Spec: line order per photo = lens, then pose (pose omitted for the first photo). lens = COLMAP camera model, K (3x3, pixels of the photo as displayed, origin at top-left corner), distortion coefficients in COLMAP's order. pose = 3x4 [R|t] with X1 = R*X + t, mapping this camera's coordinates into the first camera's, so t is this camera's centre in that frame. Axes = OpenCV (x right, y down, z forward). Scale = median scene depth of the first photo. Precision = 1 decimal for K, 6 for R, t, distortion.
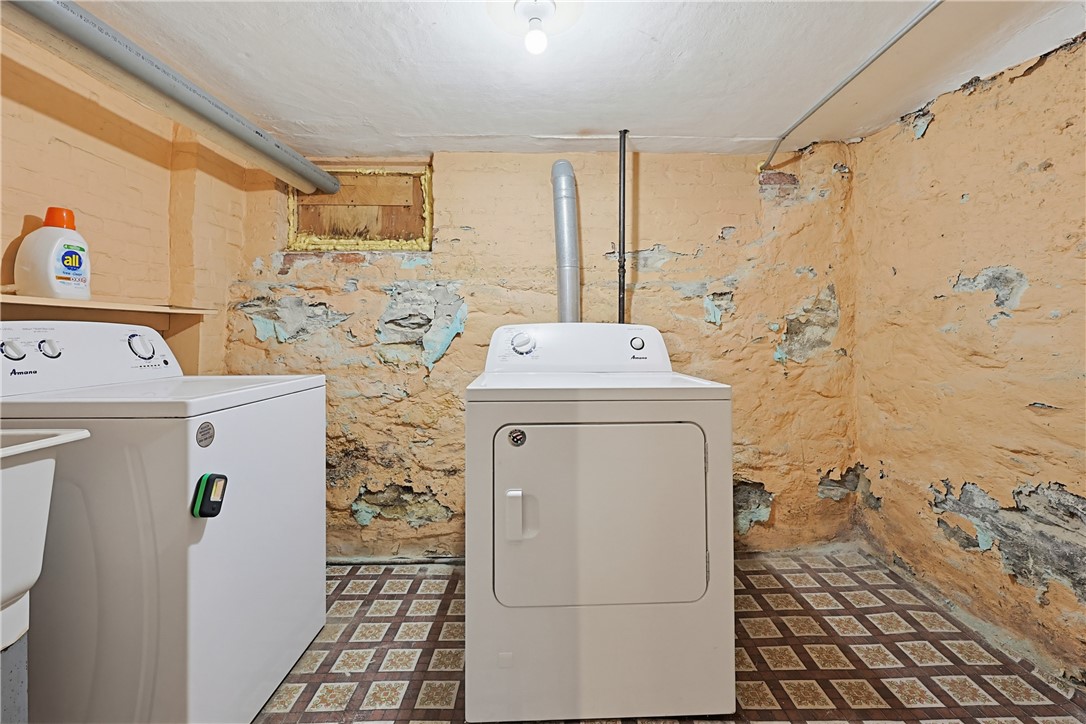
lens RADIAL K [[483.6, 0, 543.0], [0, 483.6, 362.0], [0, 0, 1]] dist [0.004495, 0.000532]
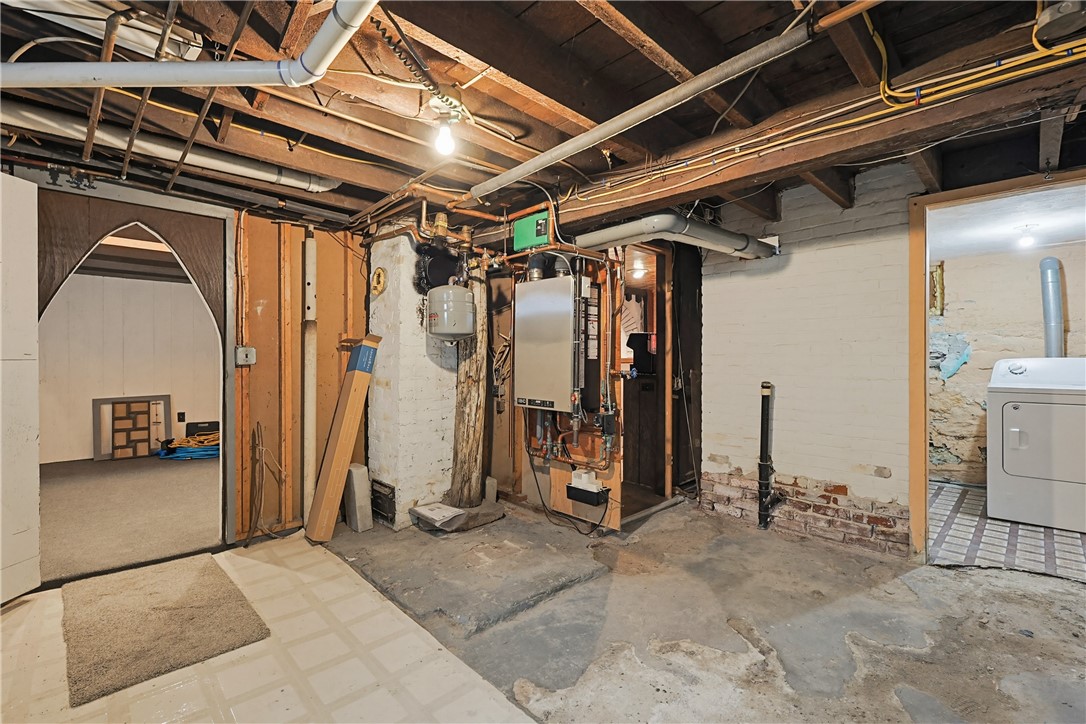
lens RADIAL K [[483.6, 0, 543.0], [0, 483.6, 362.0], [0, 0, 1]] dist [0.004495, 0.000532]
pose [[0.701346, 0.001049, -0.712820, 0.012443], [-0.026794, 0.999331, -0.024892, 0.028367], [0.712317, 0.036557, 0.700905, -1.412340]]
